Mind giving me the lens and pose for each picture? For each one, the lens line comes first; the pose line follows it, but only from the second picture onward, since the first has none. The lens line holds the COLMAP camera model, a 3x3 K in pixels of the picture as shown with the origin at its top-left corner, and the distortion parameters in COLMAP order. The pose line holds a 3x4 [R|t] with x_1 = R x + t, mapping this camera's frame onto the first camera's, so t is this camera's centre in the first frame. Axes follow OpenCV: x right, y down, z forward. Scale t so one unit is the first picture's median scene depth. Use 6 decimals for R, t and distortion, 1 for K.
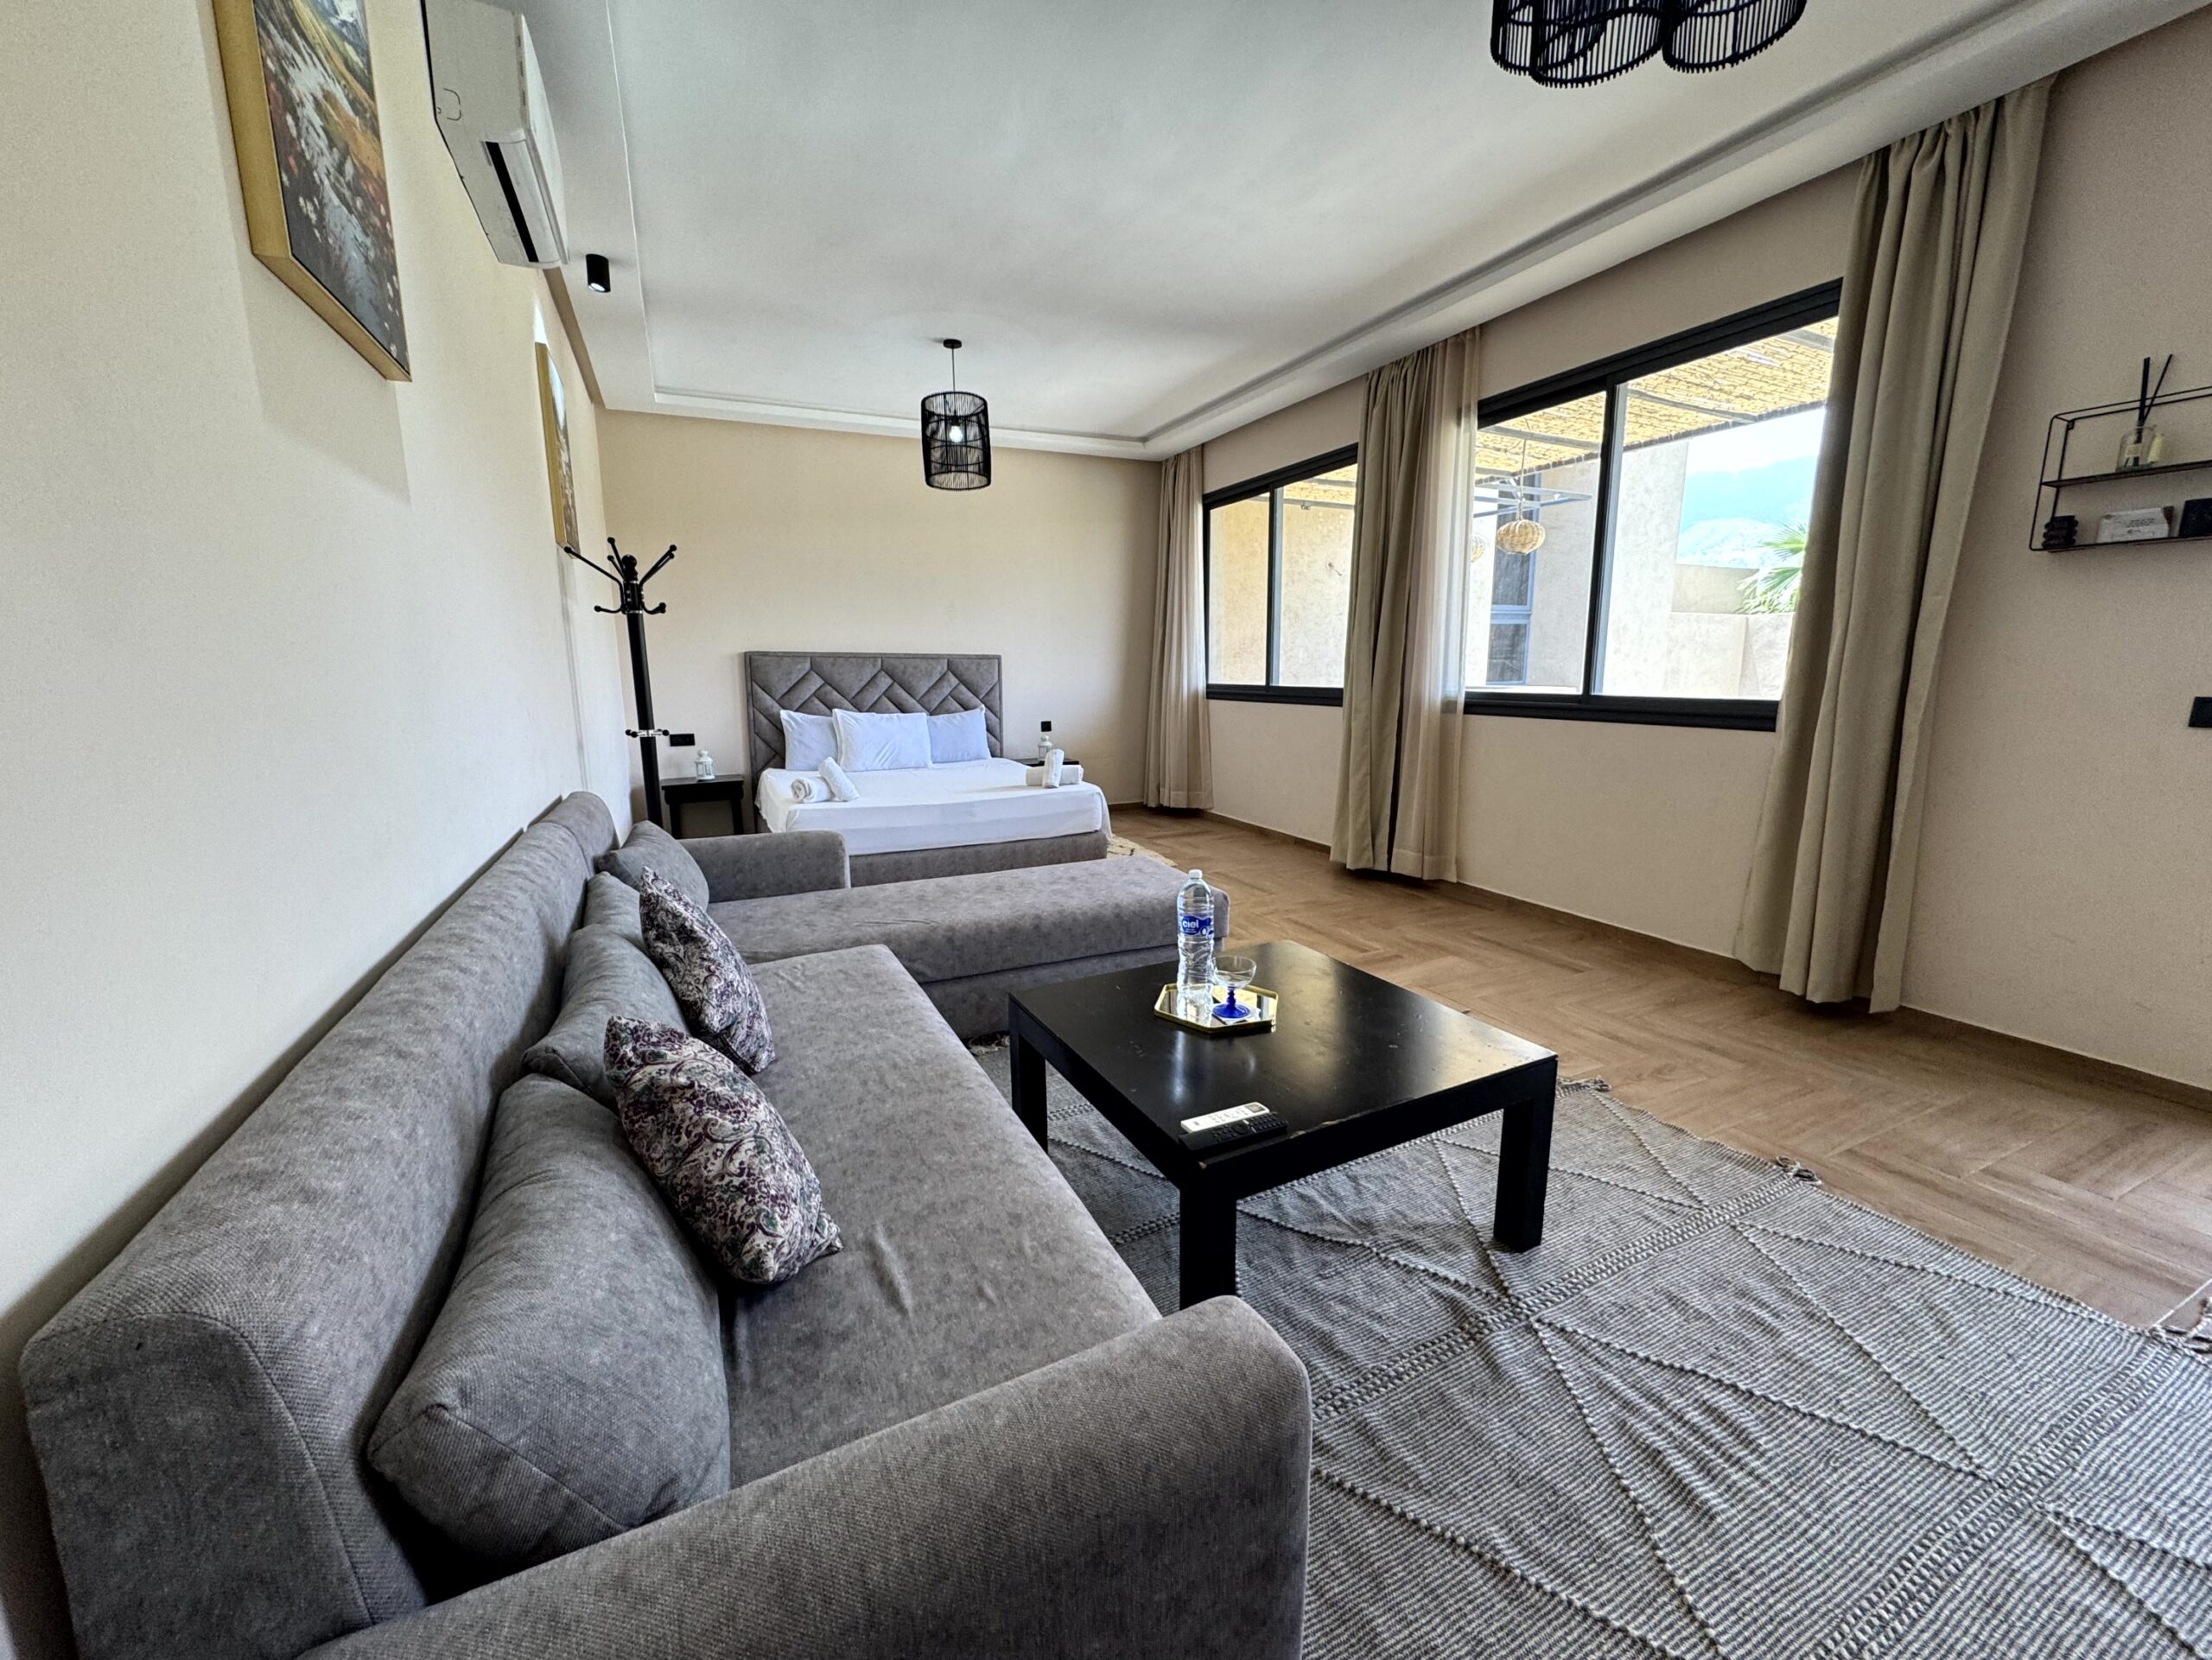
lens RADIAL K [[878.3, 0, 1109.6], [0, 878.3, 822.7], [0, 0, 1]] dist [-0.002780, 0.000456]
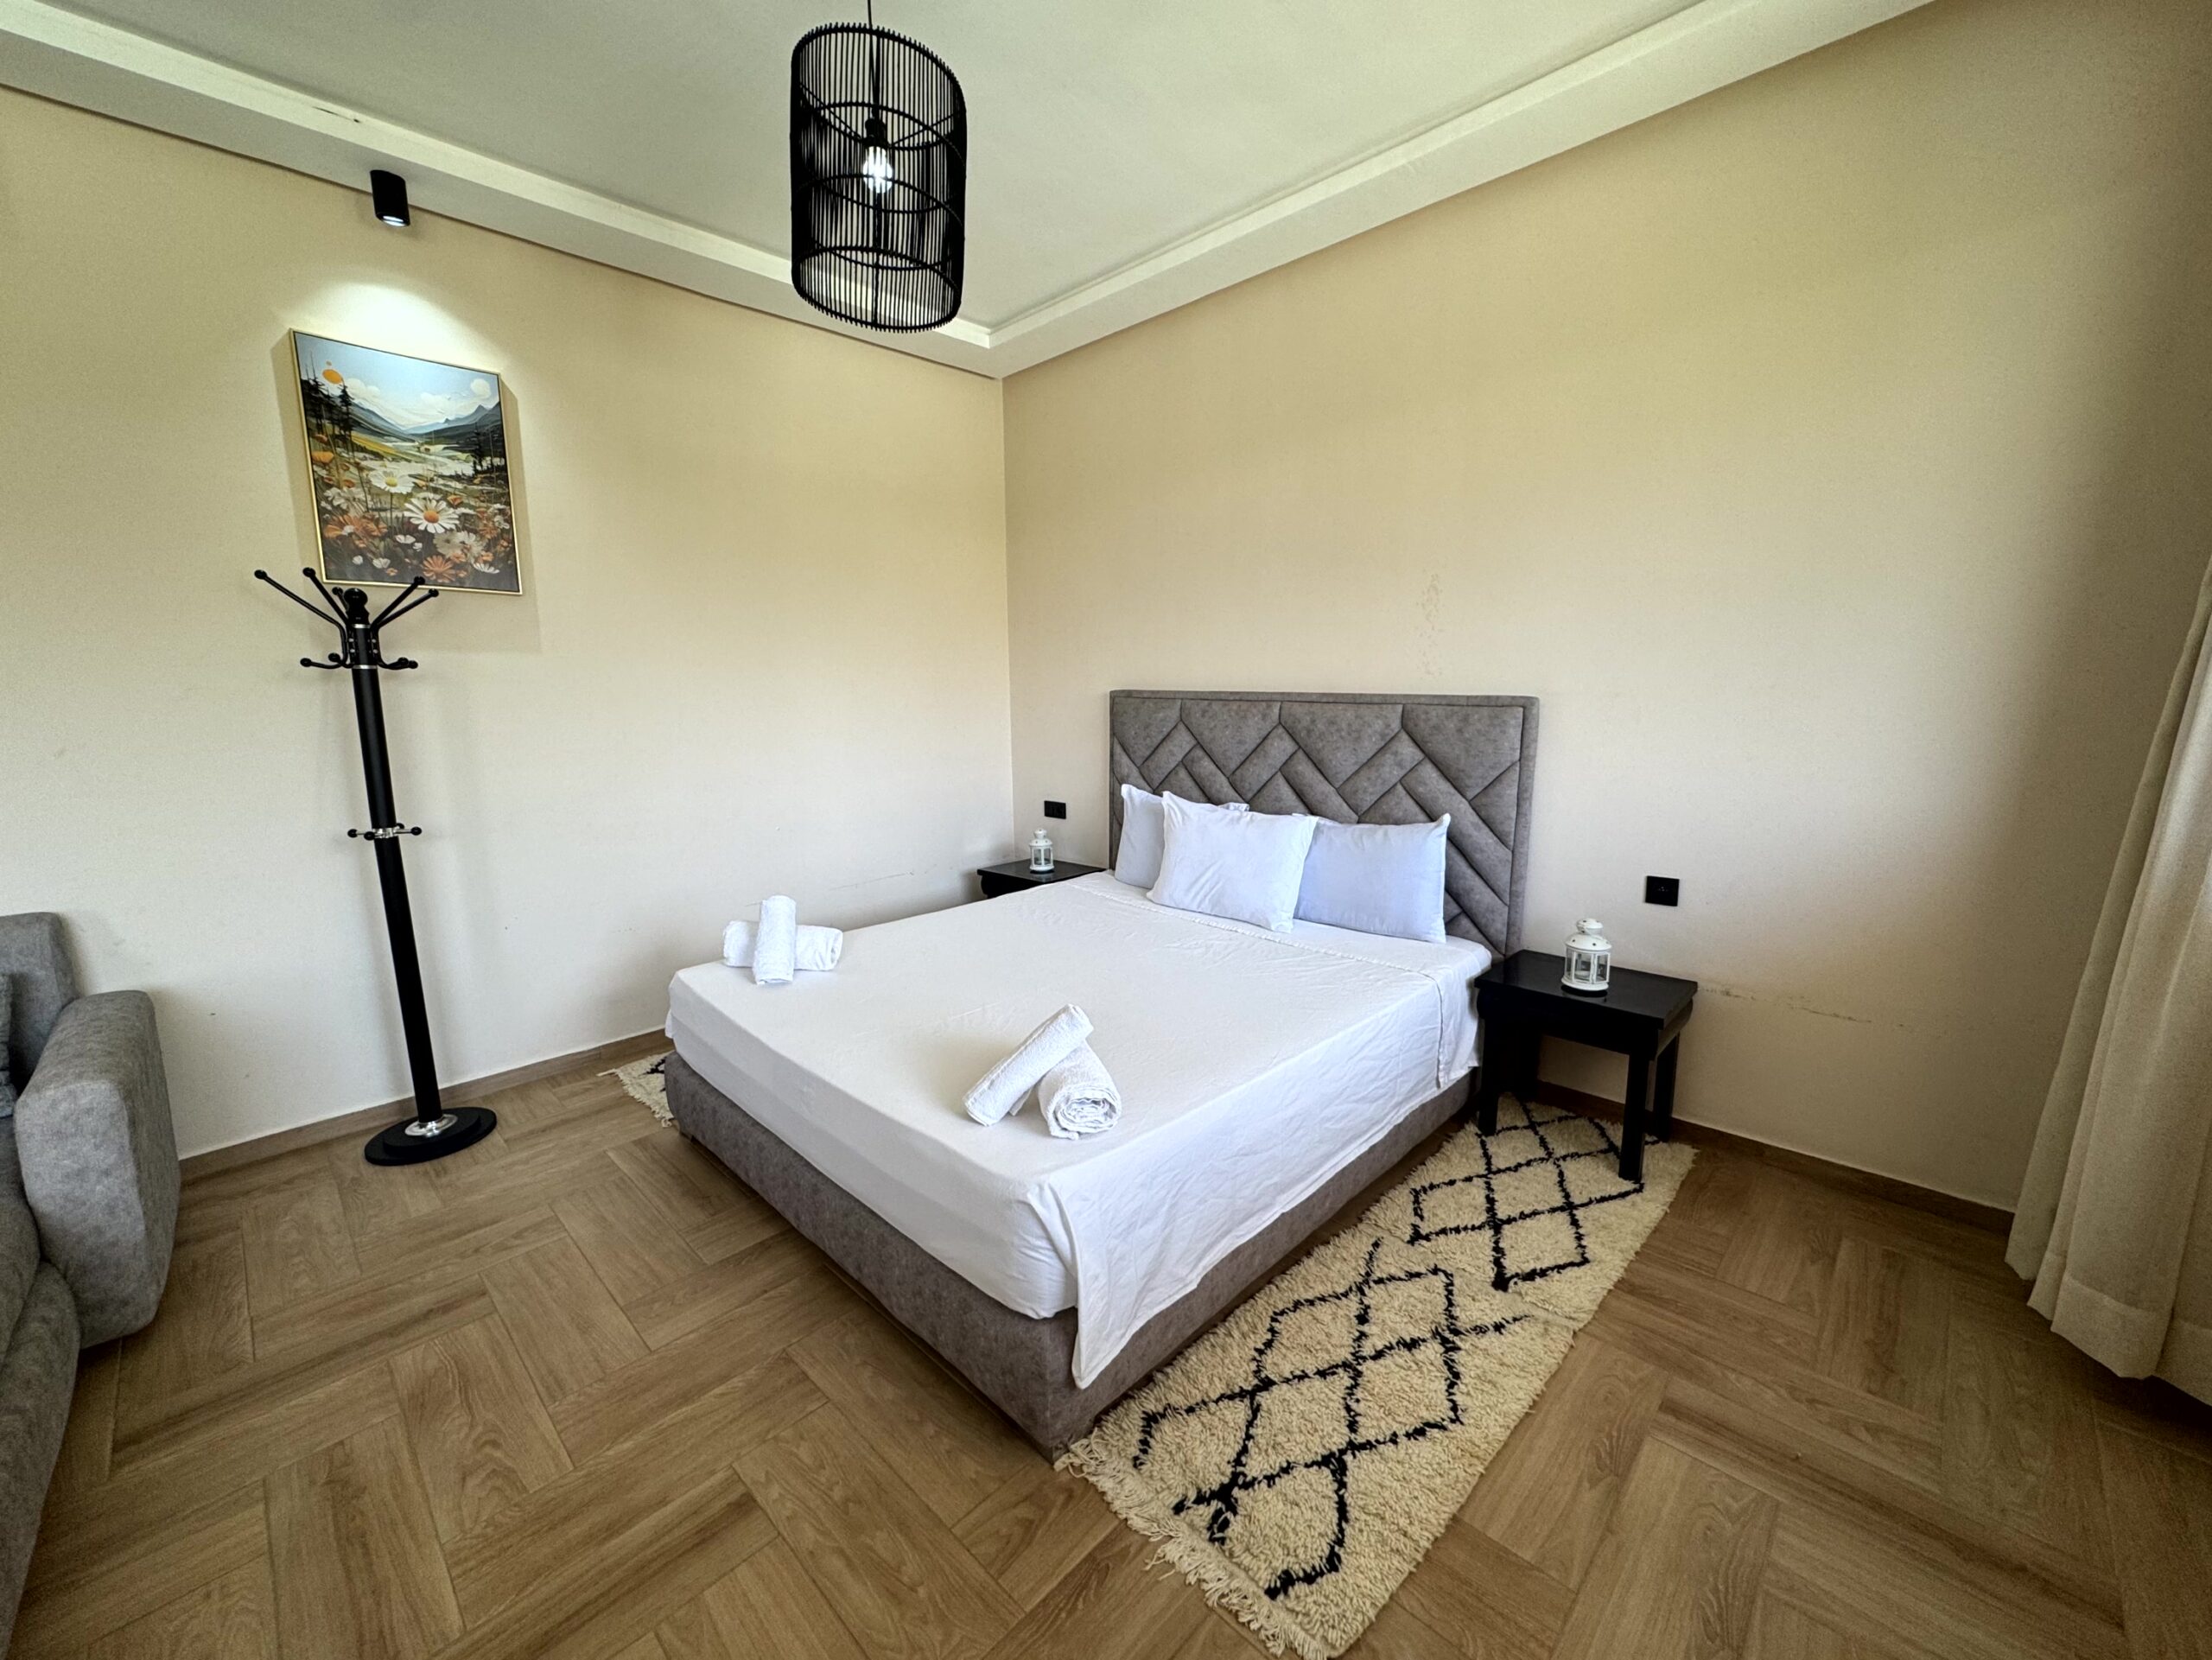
lens RADIAL K [[878.3, 0, 1112.2], [0, 878.3, 823.7], [0, 0, 1]] dist [-0.002780, 0.000456]
pose [[0.354451, 0.150272, -0.922921, 0.301246], [-0.152857, 0.983037, 0.101355, -0.232961], [0.922496, 0.105150, 0.371409, 1.089443]]
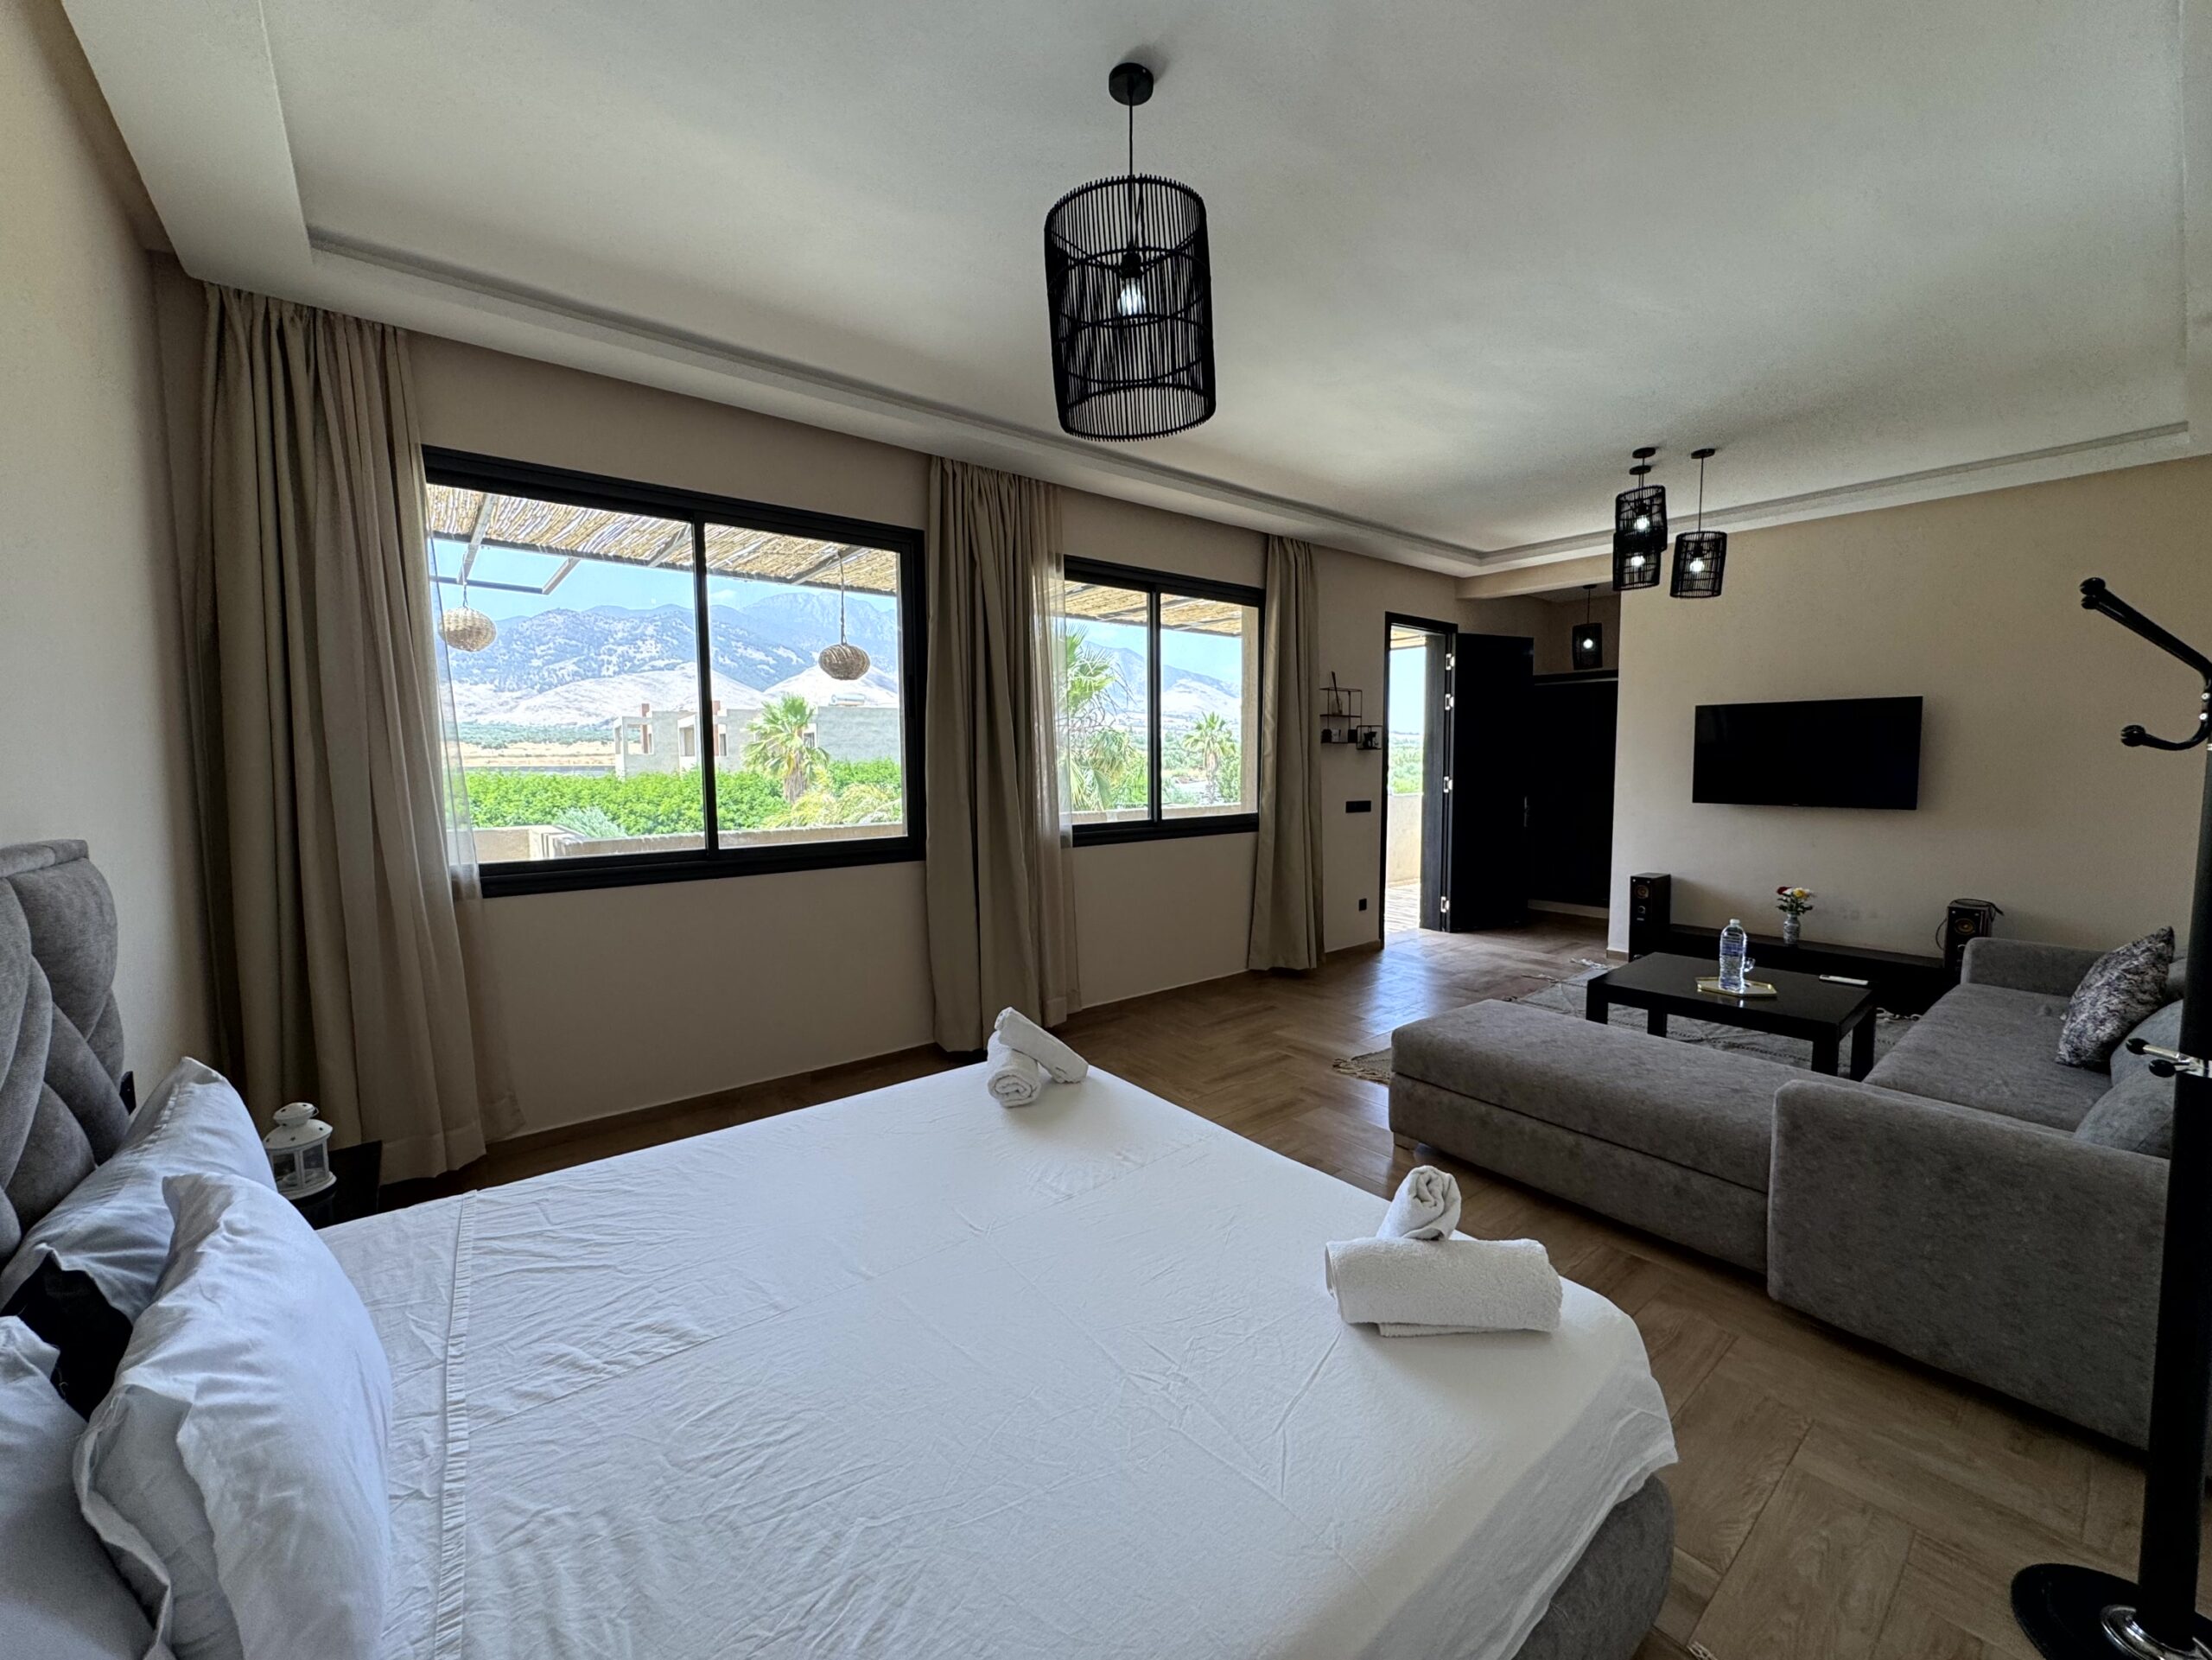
lens RADIAL K [[878.3, 0, 1111.3], [0, 878.3, 817.0], [0, 0, 1]] dist [-0.002780, 0.000456]
pose [[-0.240374, -0.057319, 0.968986, -0.650815], [0.177840, 0.978757, 0.102013, -0.275613], [-0.954250, 0.196846, -0.225075, 1.276967]]
